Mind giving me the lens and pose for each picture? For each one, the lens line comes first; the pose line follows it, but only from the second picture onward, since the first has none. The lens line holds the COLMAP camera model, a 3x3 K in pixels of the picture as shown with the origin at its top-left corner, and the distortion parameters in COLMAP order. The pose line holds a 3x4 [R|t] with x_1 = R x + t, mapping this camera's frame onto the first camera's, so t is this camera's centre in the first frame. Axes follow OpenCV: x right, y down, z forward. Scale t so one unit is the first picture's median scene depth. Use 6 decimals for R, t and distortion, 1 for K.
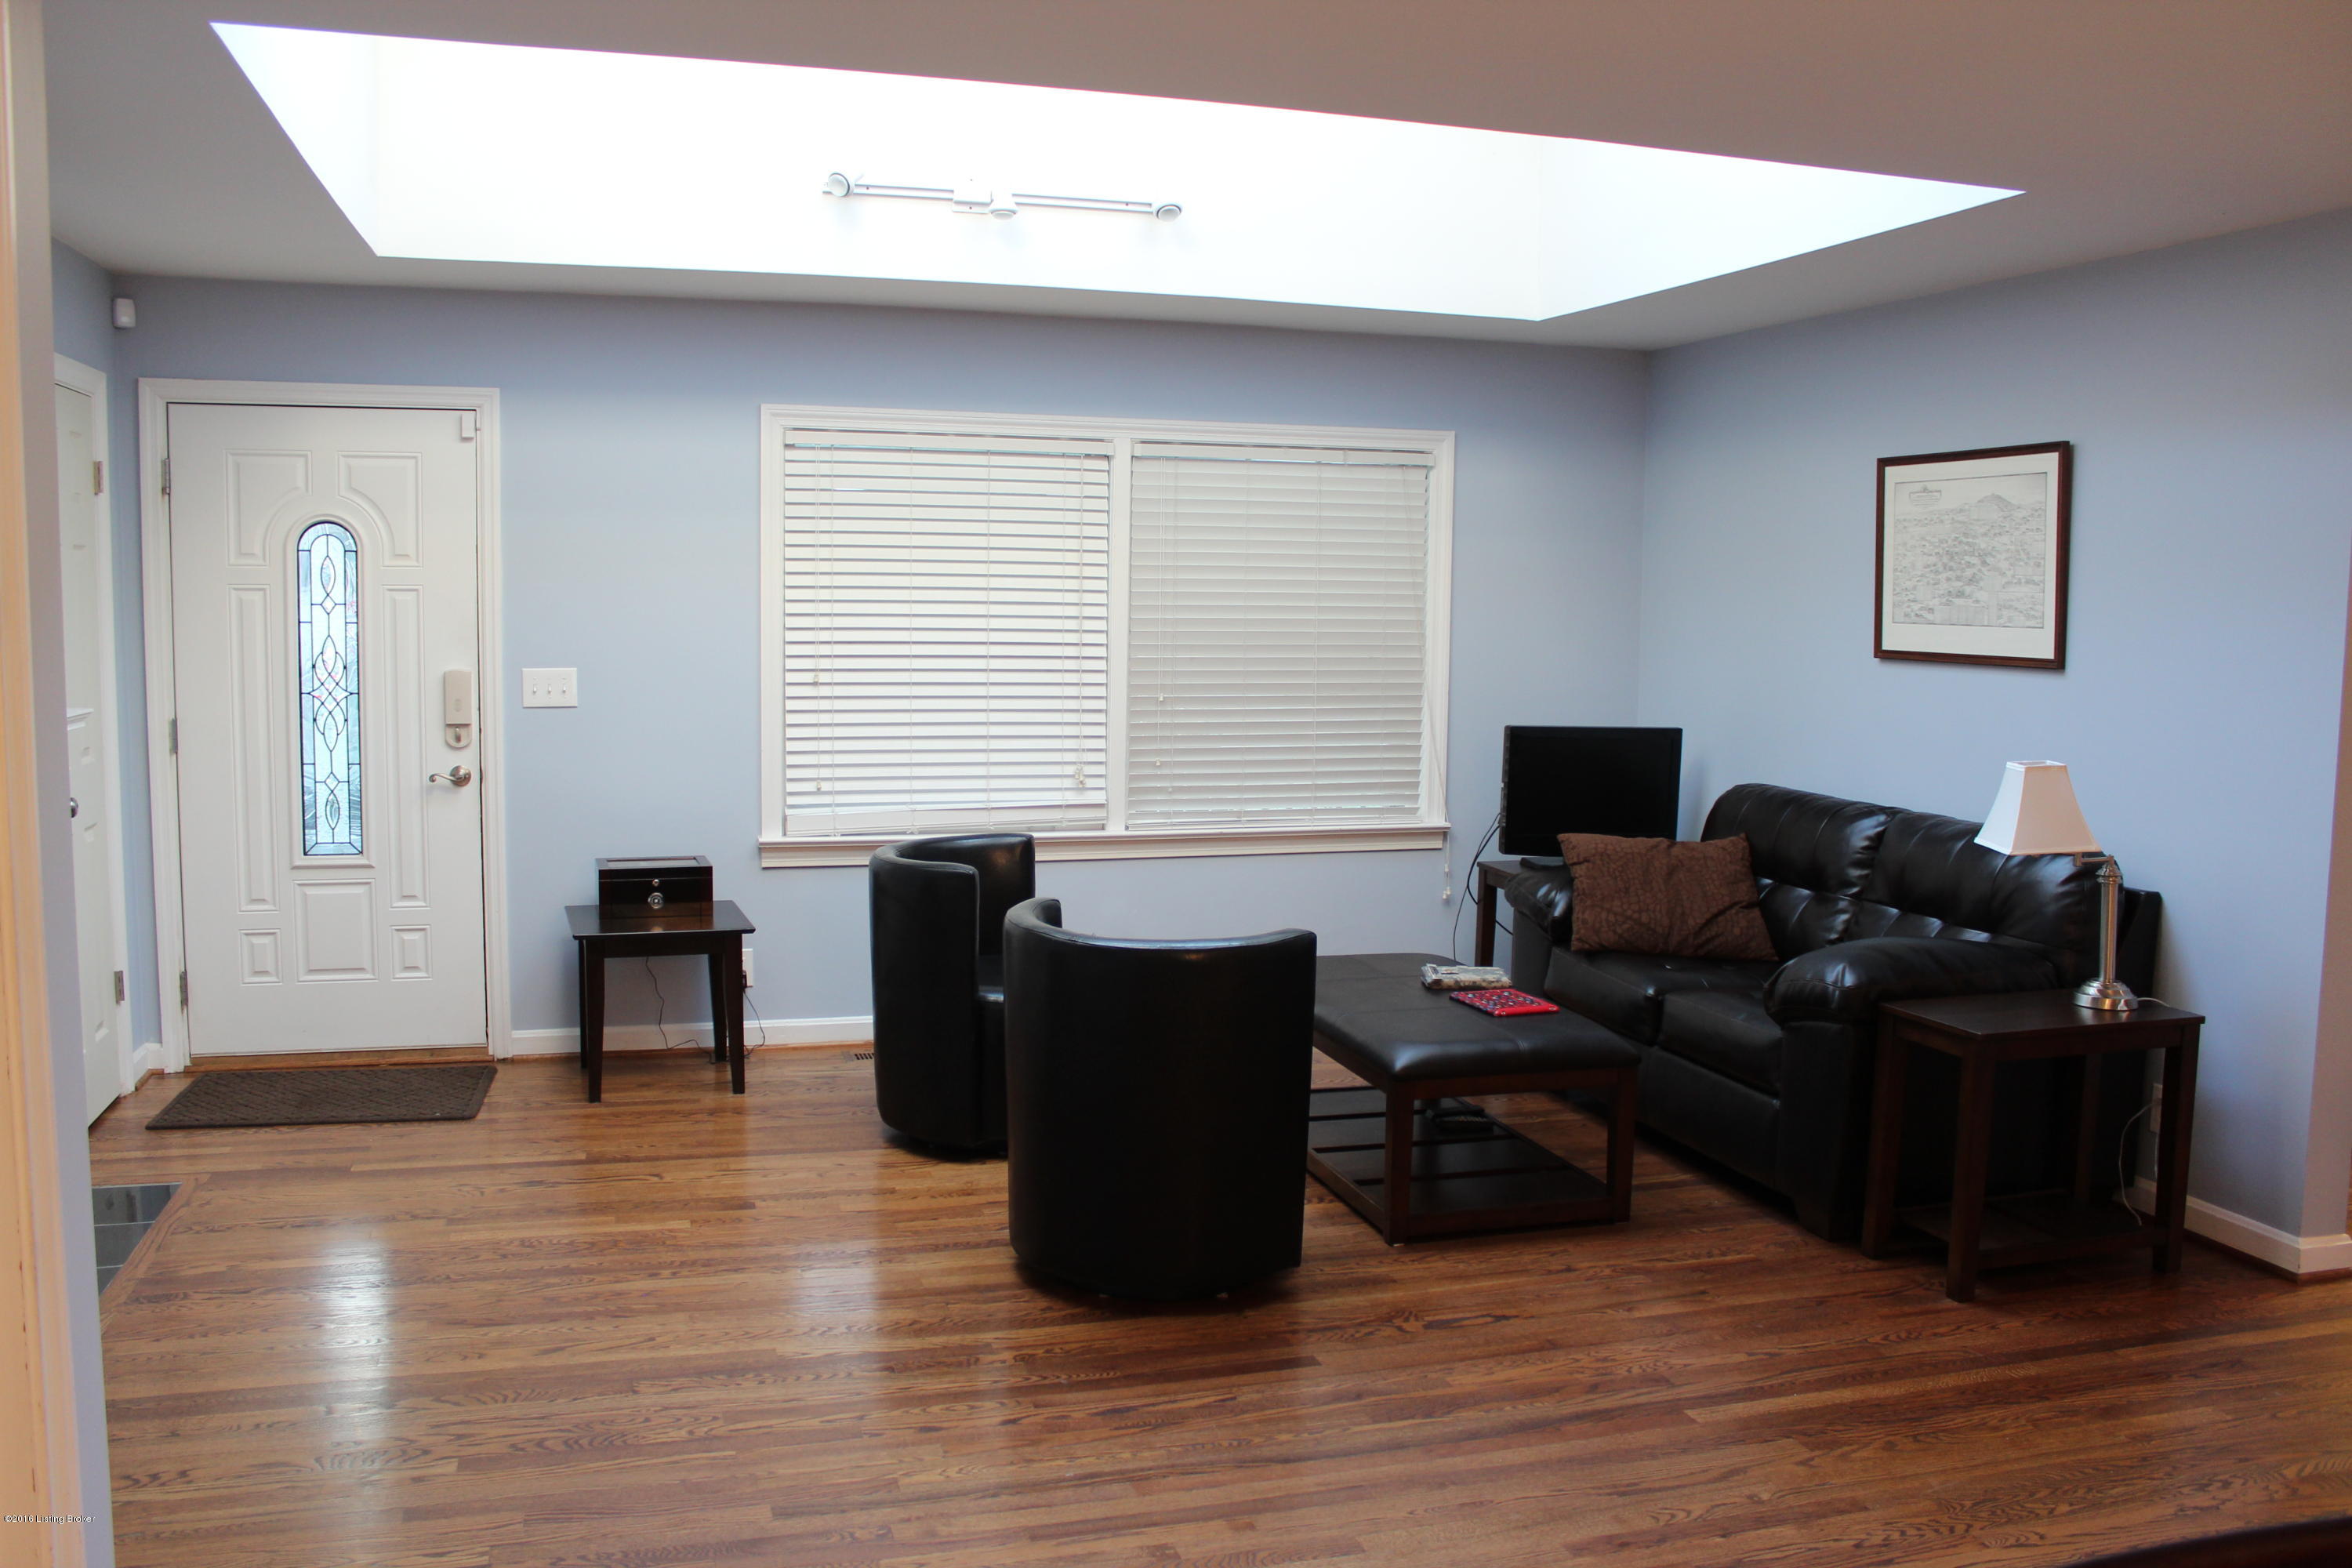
lens RADIAL K [[1948.6, 0, 1176.3], [0, 1948.6, 782.7], [0, 0, 1]] dist [-0.098346, 0.009216]
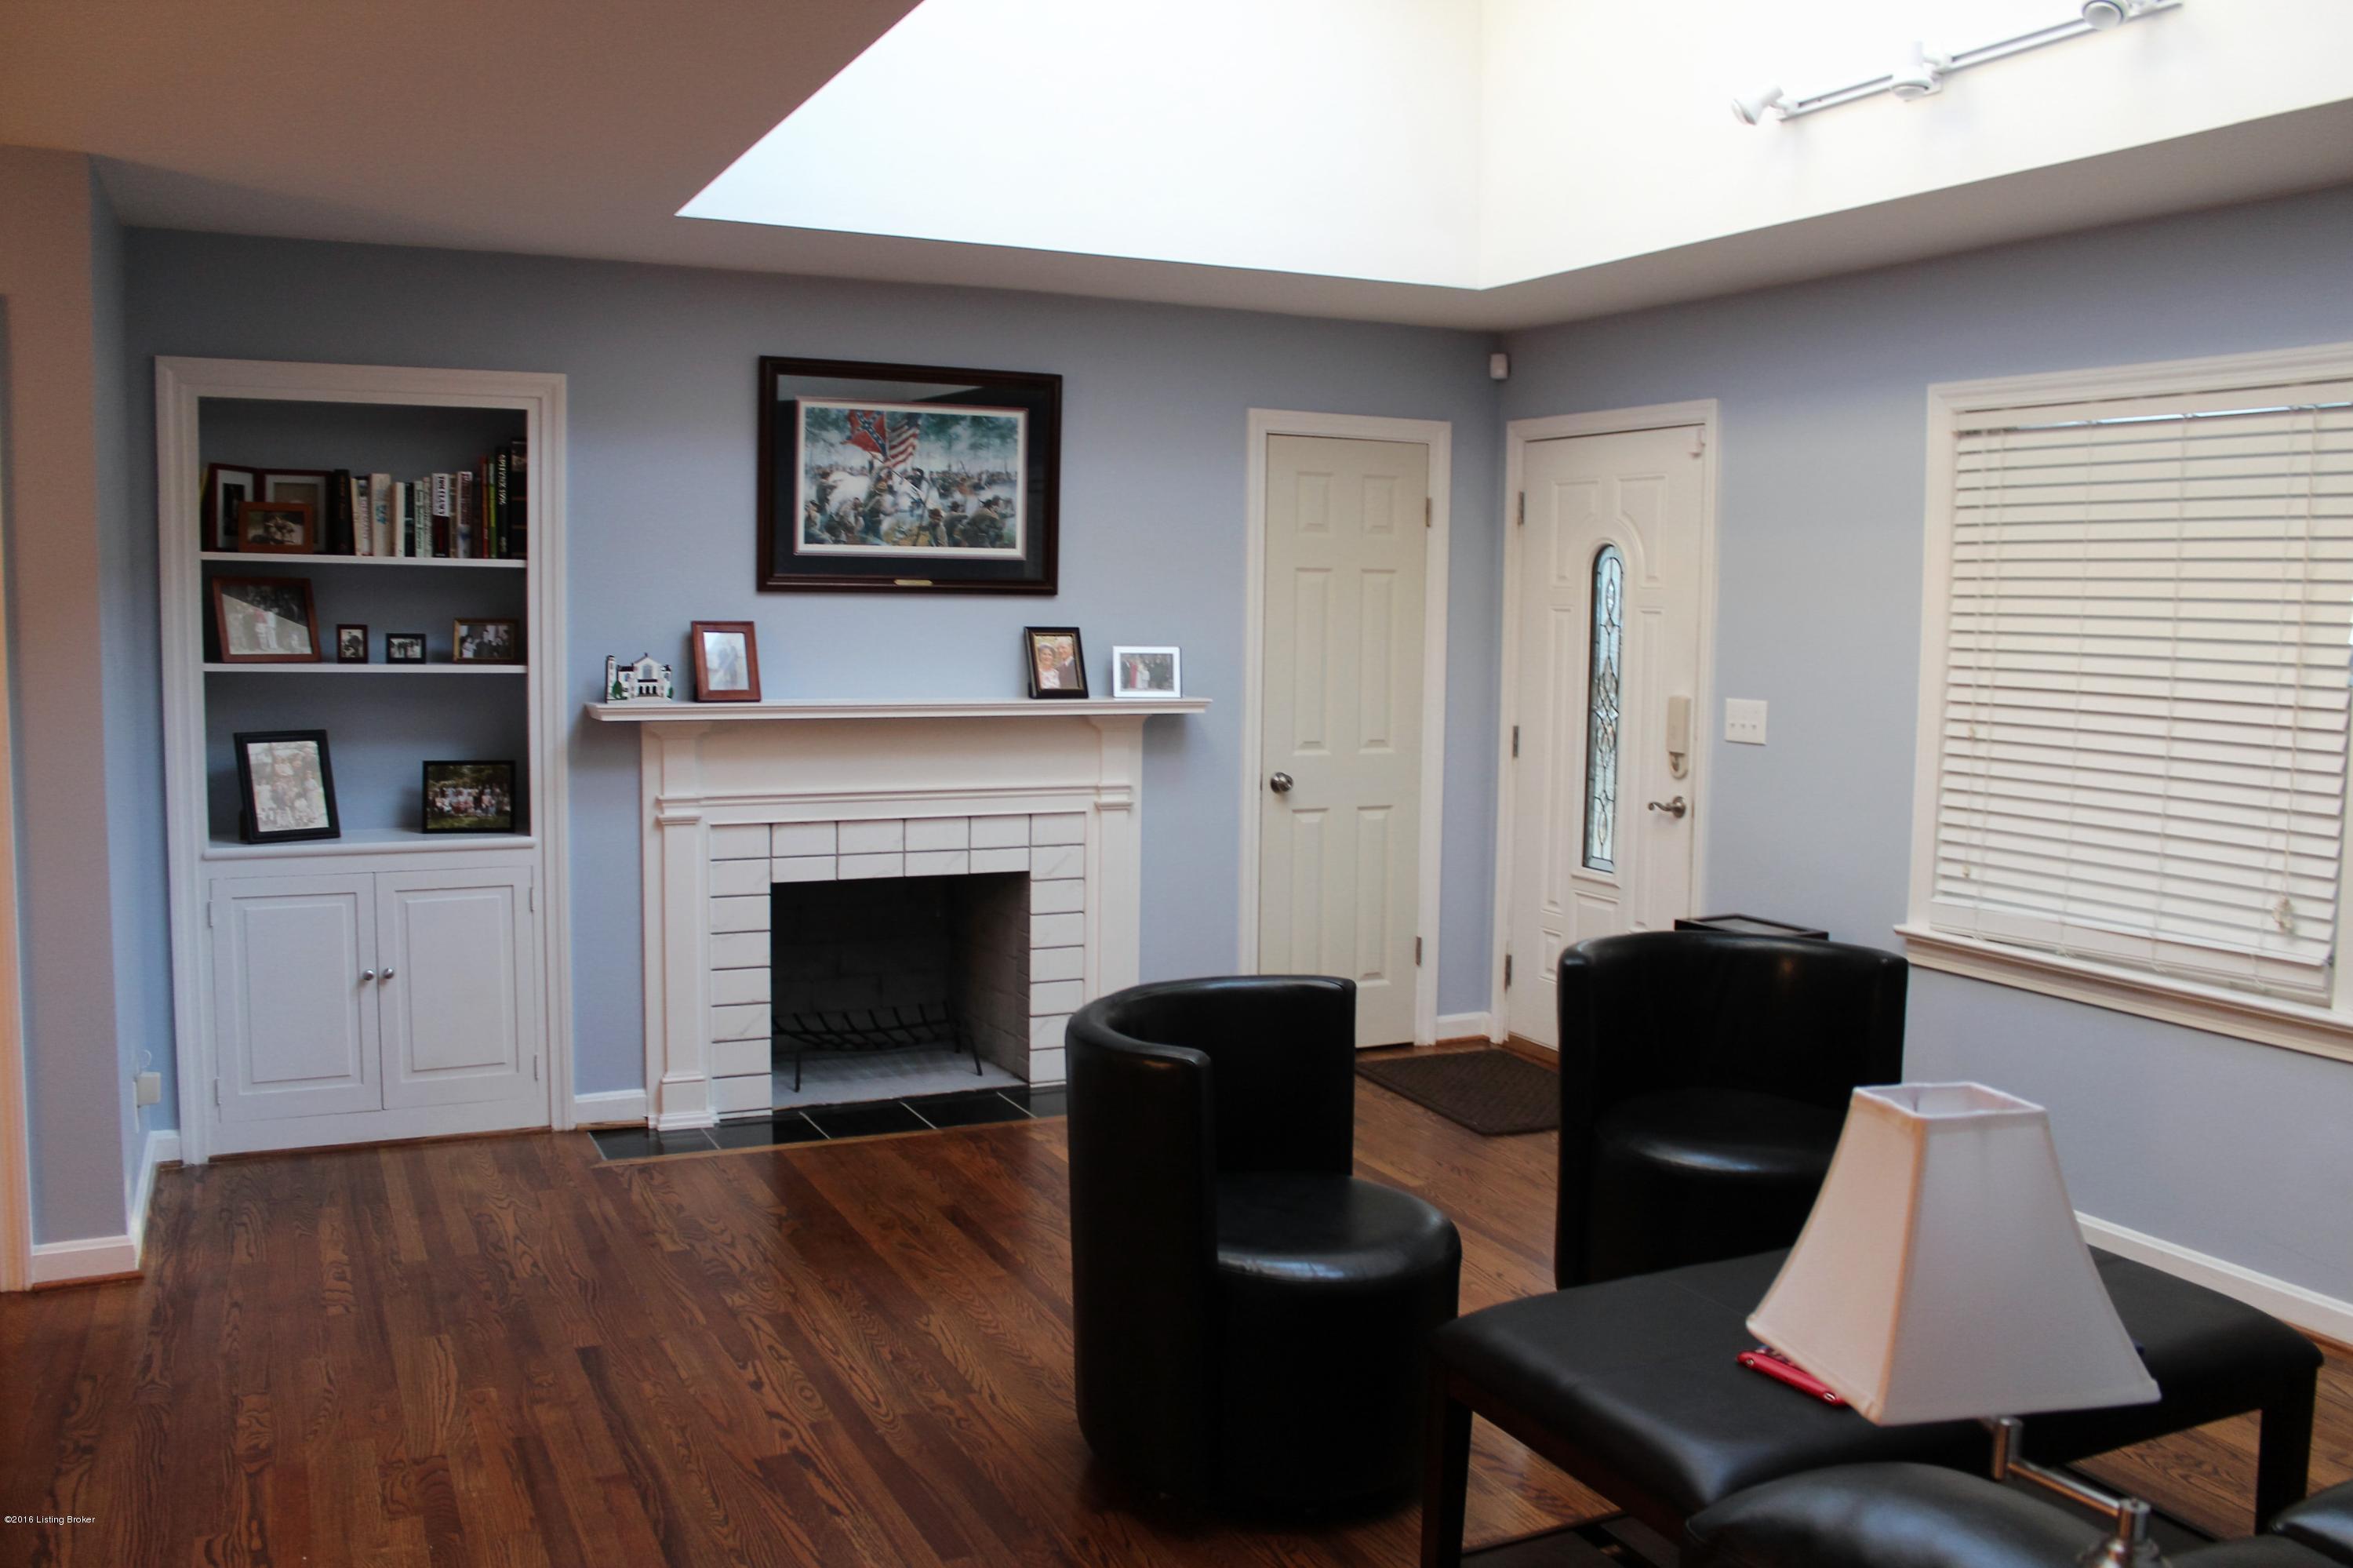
lens RADIAL K [[1949.5, 0, 1177.2], [0, 1949.5, 778.2], [0, 0, 1]] dist [-0.098346, 0.009216]
pose [[0.163878, 0.080180, -0.983217, 0.532097], [-0.108341, 0.992125, 0.062848, -0.050996], [0.980513, 0.096223, 0.171274, 0.582252]]
